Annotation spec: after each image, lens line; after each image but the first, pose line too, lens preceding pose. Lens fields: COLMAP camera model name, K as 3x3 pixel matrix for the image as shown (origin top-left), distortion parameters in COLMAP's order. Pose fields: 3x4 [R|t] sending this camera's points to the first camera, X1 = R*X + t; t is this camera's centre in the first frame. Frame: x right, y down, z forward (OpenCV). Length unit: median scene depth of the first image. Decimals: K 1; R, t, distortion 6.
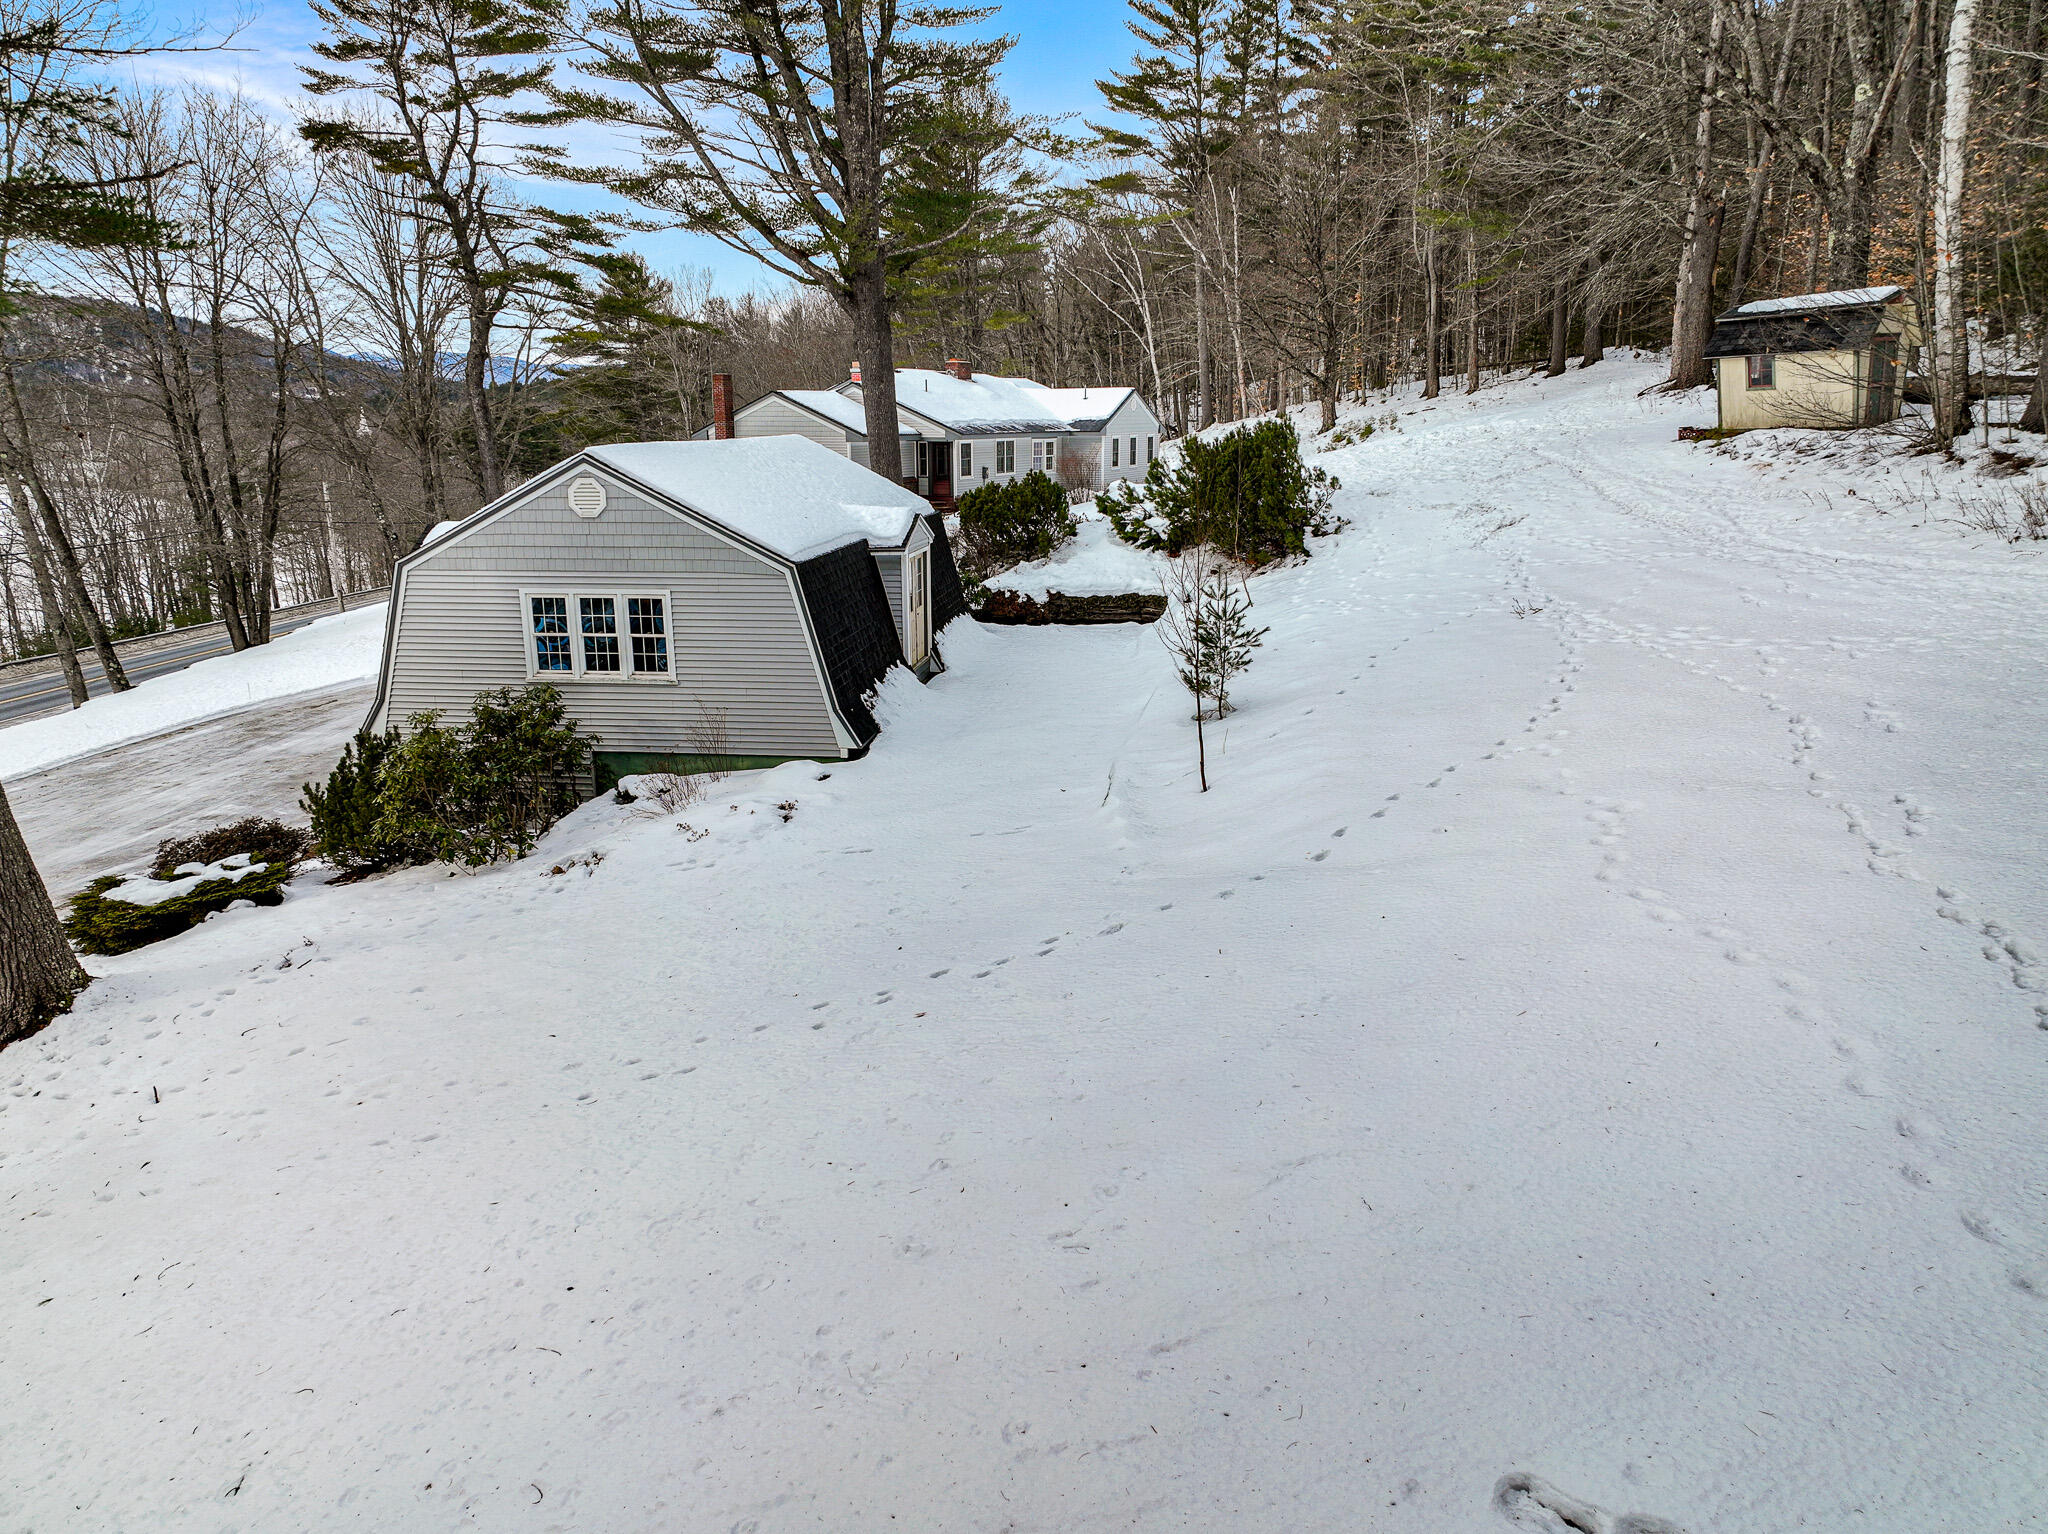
lens RADIAL K [[1442.7, 0, 1028.0], [0, 1442.7, 770.5], [0, 0, 1]] dist [-0.003366, 0.023134]
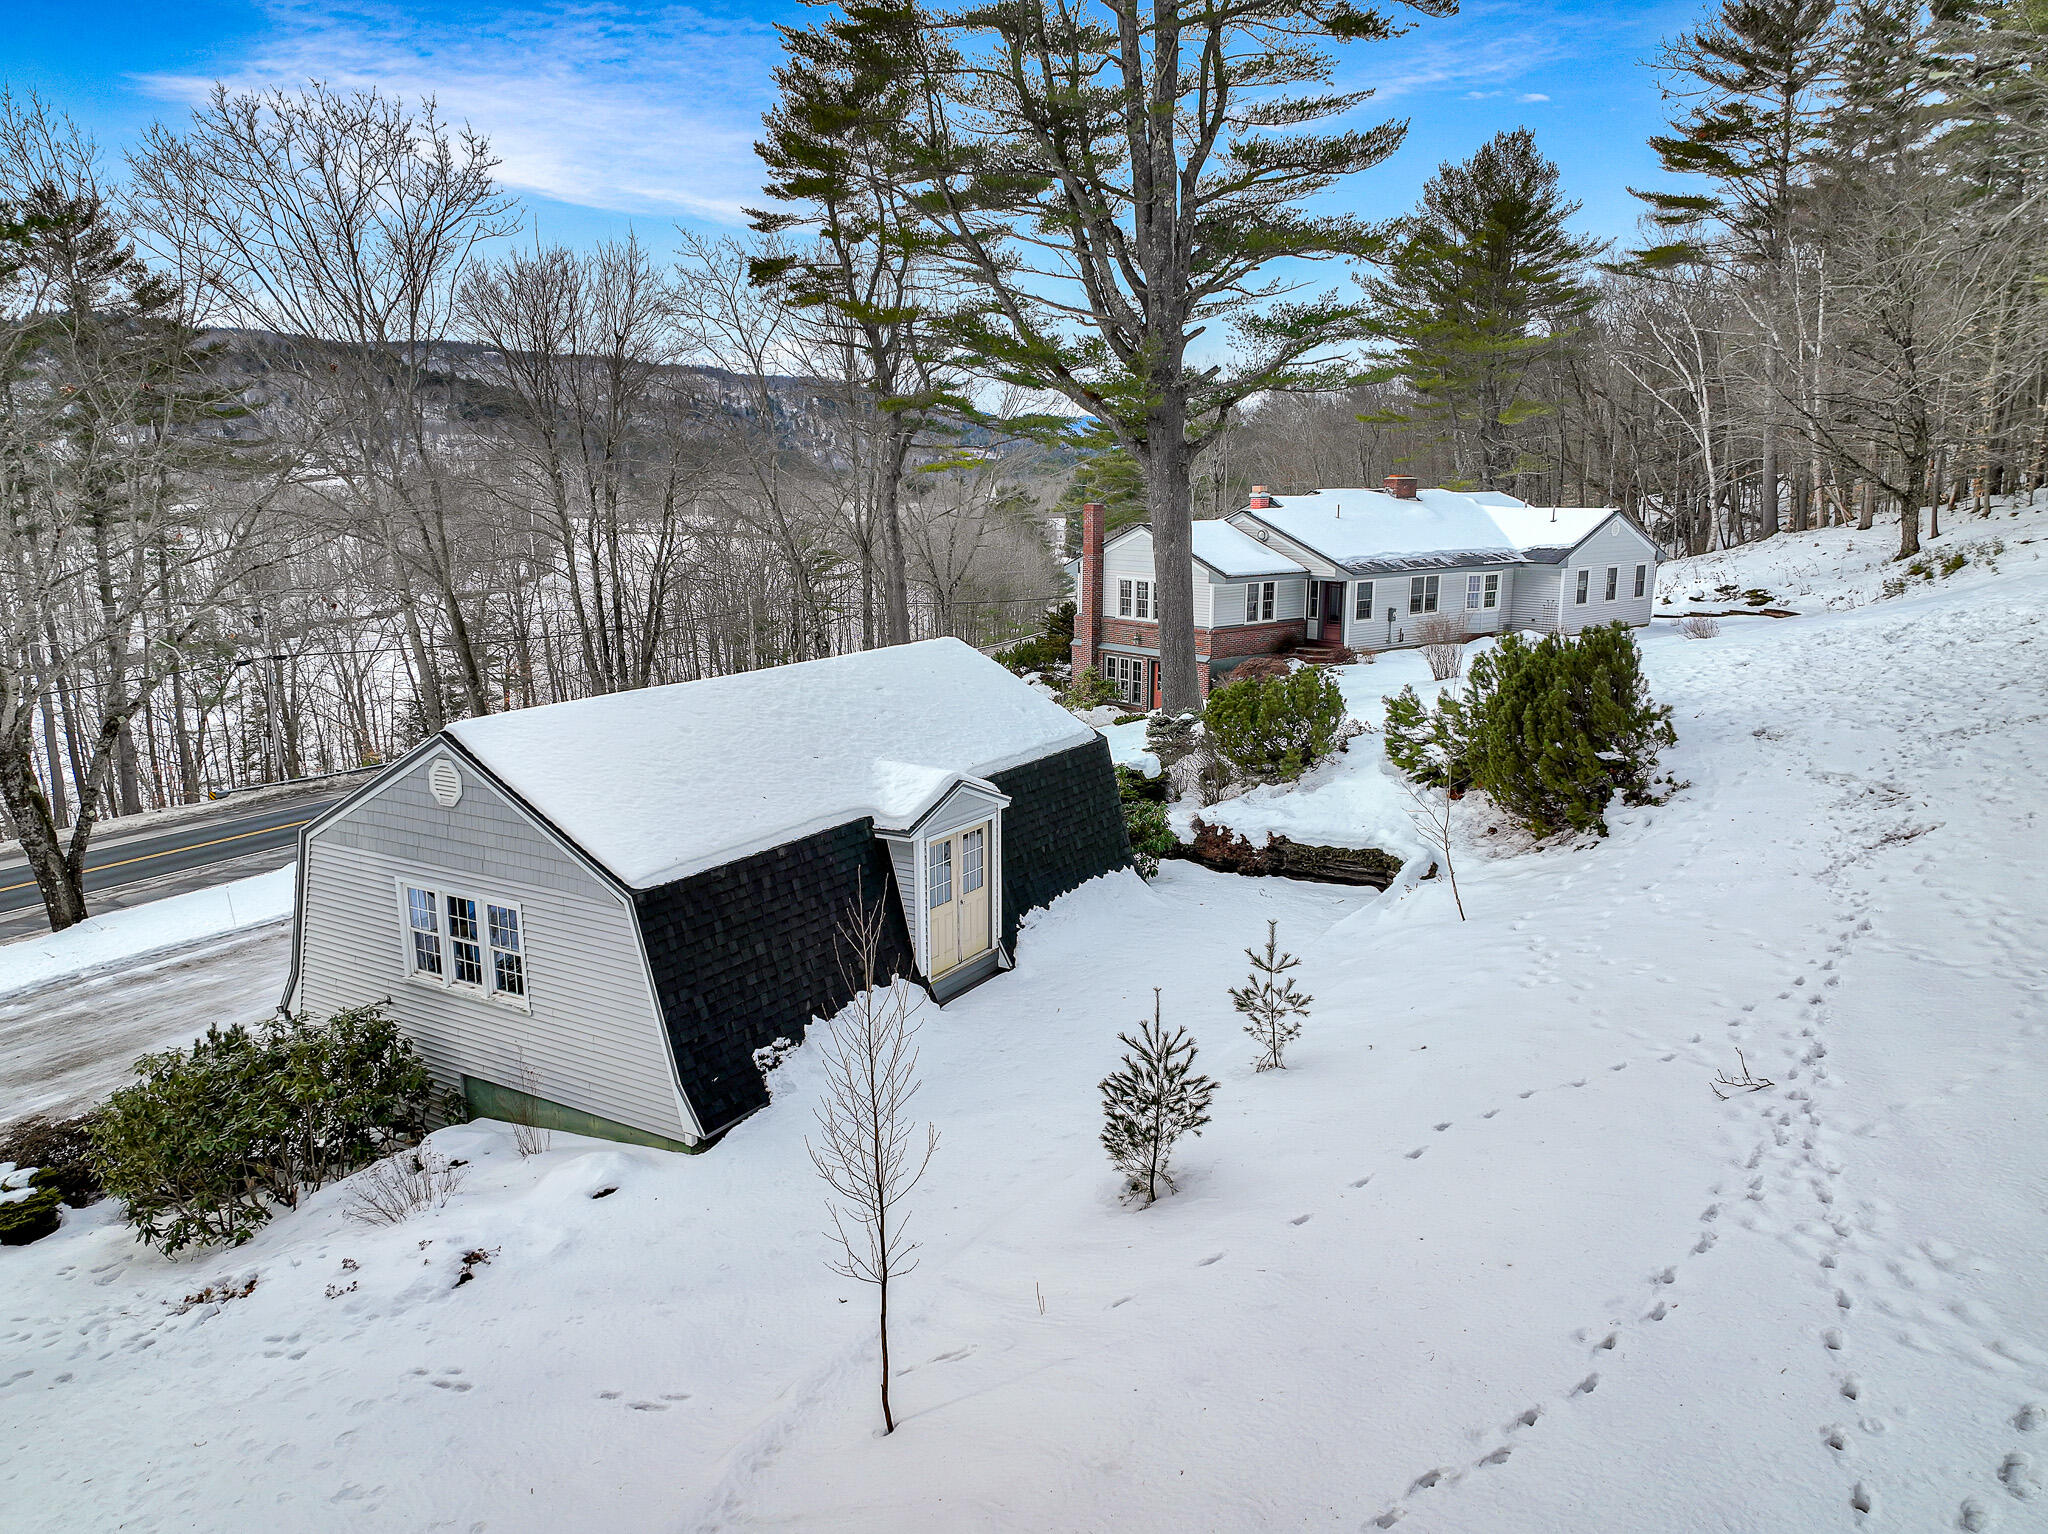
lens RADIAL K [[1442.7, 0, 1026.3], [0, 1442.7, 767.6], [0, 0, 1]] dist [-0.003366, 0.023134]
pose [[0.915252, 0.083640, -0.394104, 0.174897], [-0.099608, 0.994822, -0.020198, -0.115304], [0.390374, 0.057742, 0.918844, 0.198407]]
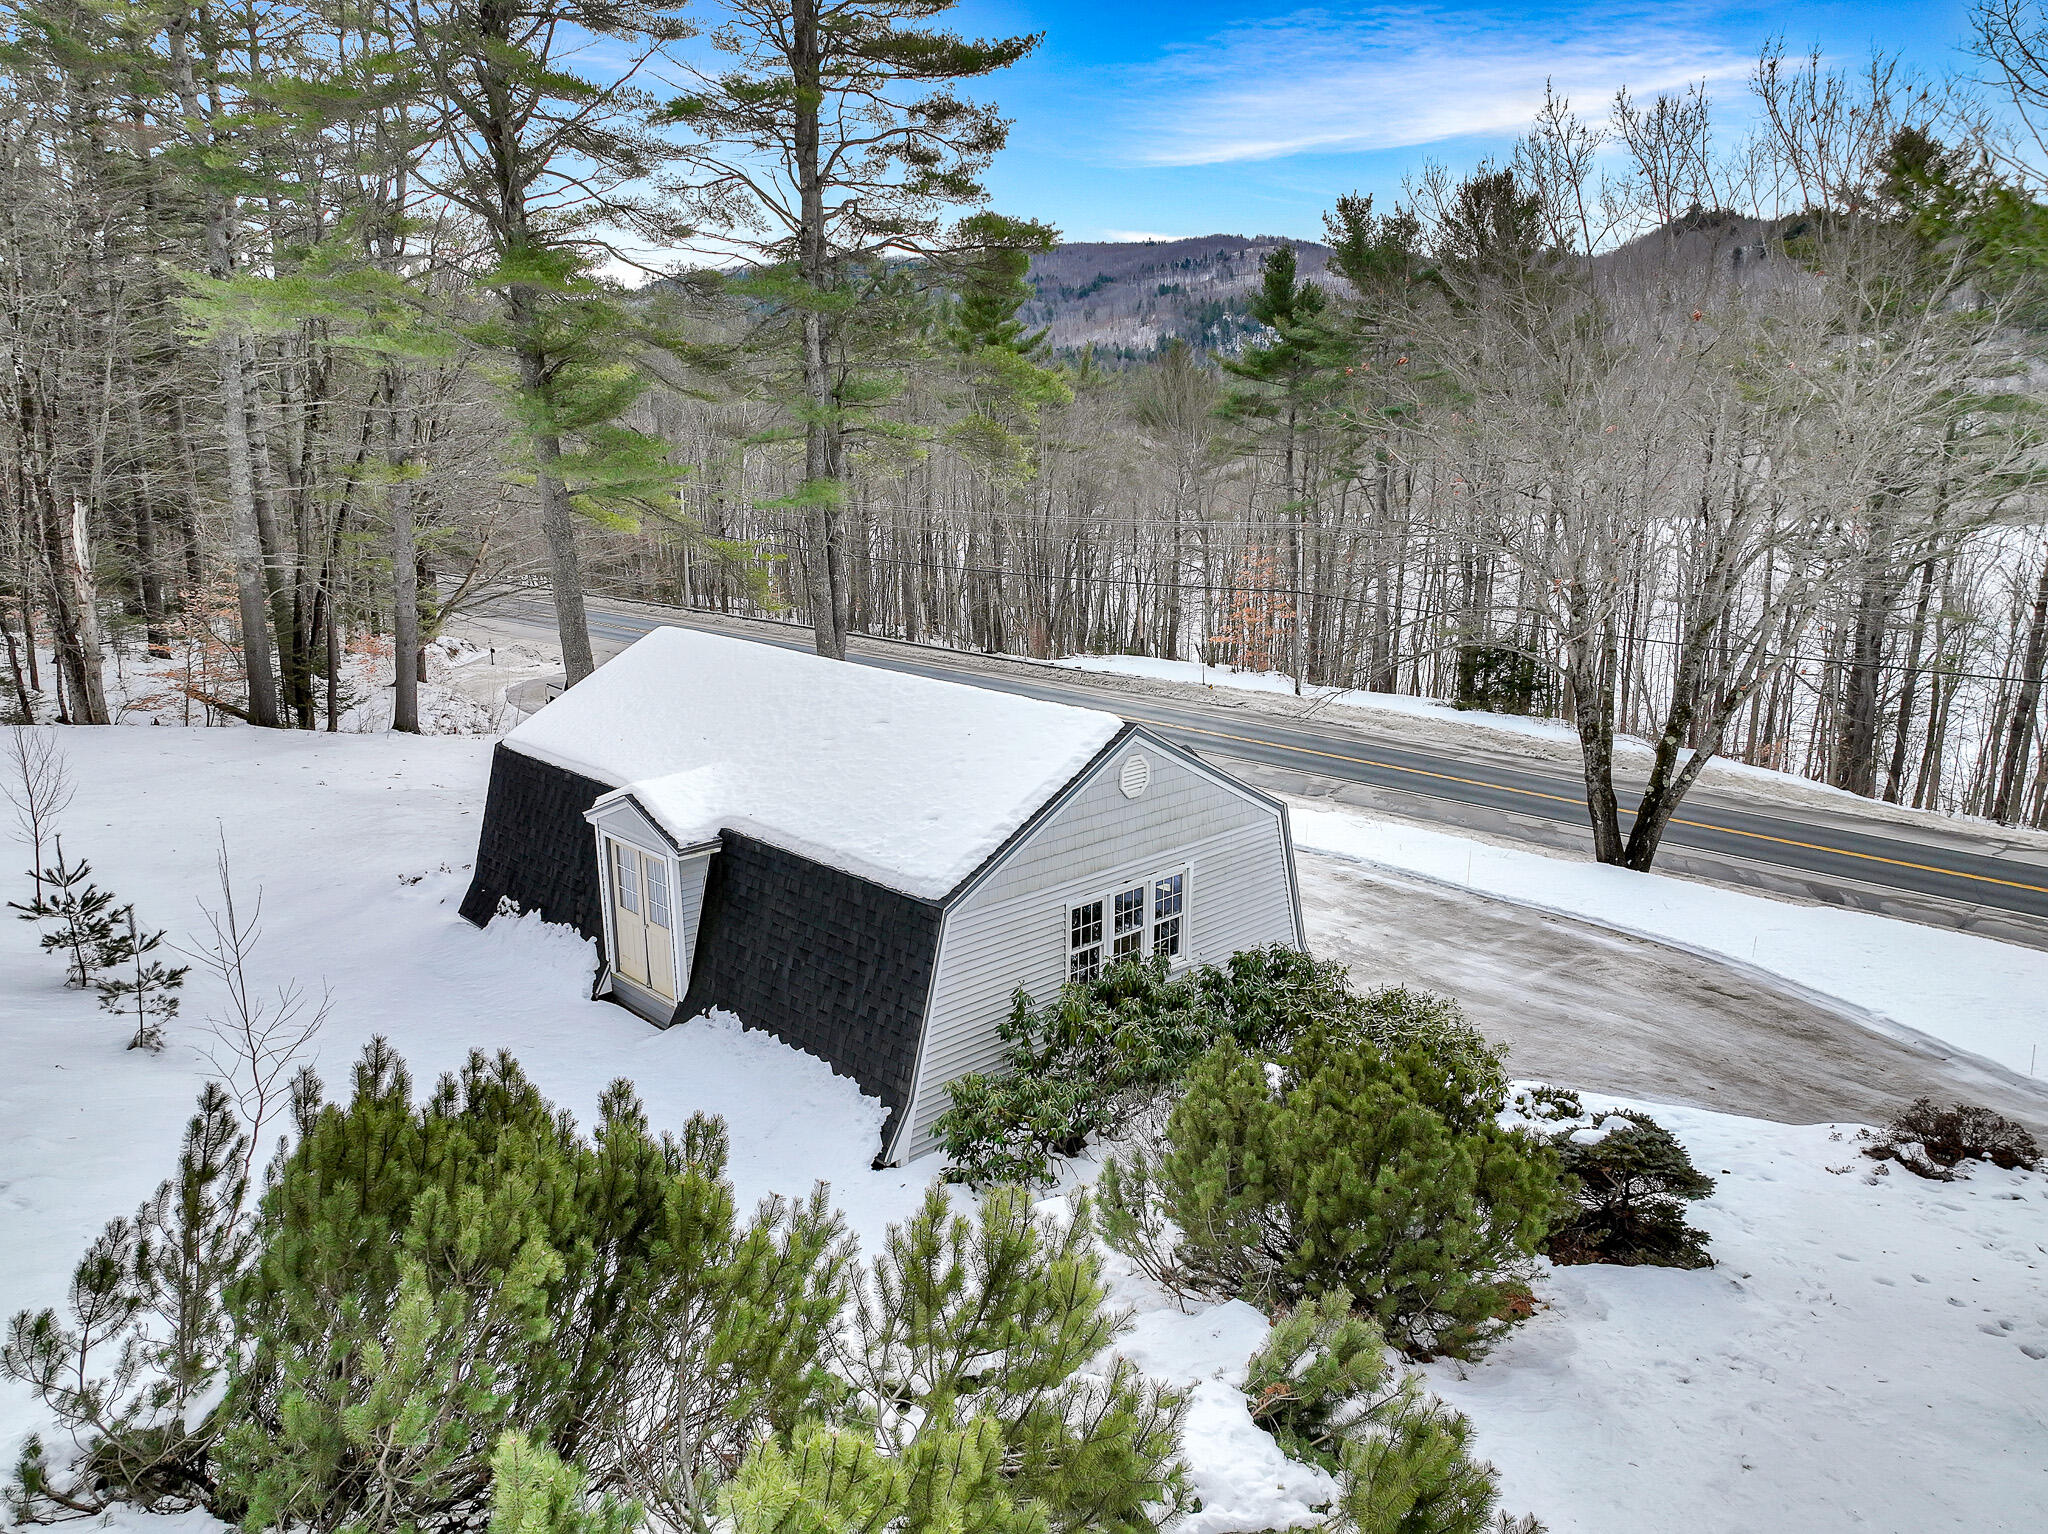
lens RADIAL K [[1442.7, 0, 1020.2], [0, 1442.7, 771.2], [0, 0, 1]] dist [-0.003366, 0.023134]
pose [[-0.643637, 0.187589, -0.741985, 0.214817], [-0.173506, 0.908487, 0.380193, -0.325796], [0.745404, 0.373445, -0.552188, 1.021988]]
